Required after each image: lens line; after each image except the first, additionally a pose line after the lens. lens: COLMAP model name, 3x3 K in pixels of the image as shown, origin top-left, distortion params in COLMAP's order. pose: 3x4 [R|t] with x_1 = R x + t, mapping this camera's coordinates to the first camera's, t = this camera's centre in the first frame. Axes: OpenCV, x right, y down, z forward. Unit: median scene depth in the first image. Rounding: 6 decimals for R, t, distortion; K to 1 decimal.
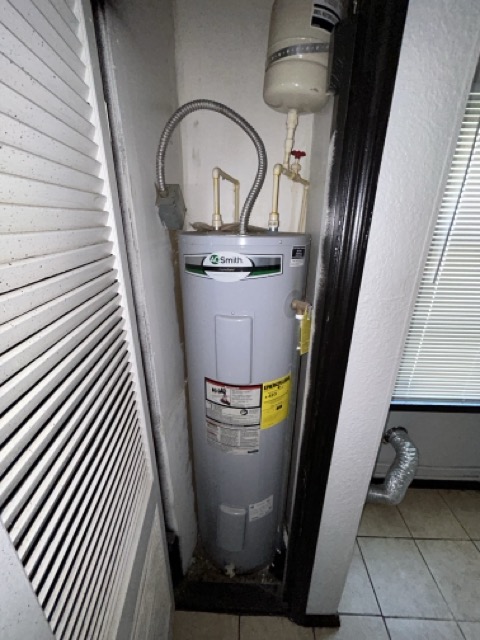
lens RADIAL K [[261.3, 0, 241.2], [0, 261.3, 319.4], [0, 0, 1]] dist [-0.000108, 0.000431]
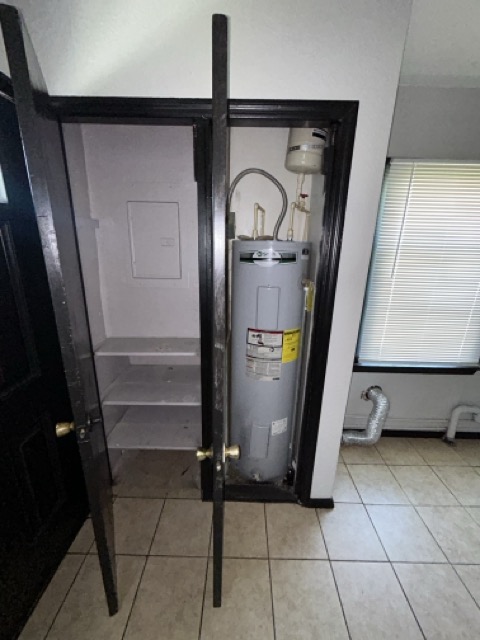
lens RADIAL K [[261.3, 0, 241.2], [0, 261.3, 319.4], [0, 0, 1]] dist [-0.000108, 0.000431]
pose [[0.999715, 0.007357, 0.022697, -0.215763], [-0.005796, 0.997663, -0.068087, 0.277368], [-0.023145, 0.067936, 0.997421, -0.613951]]
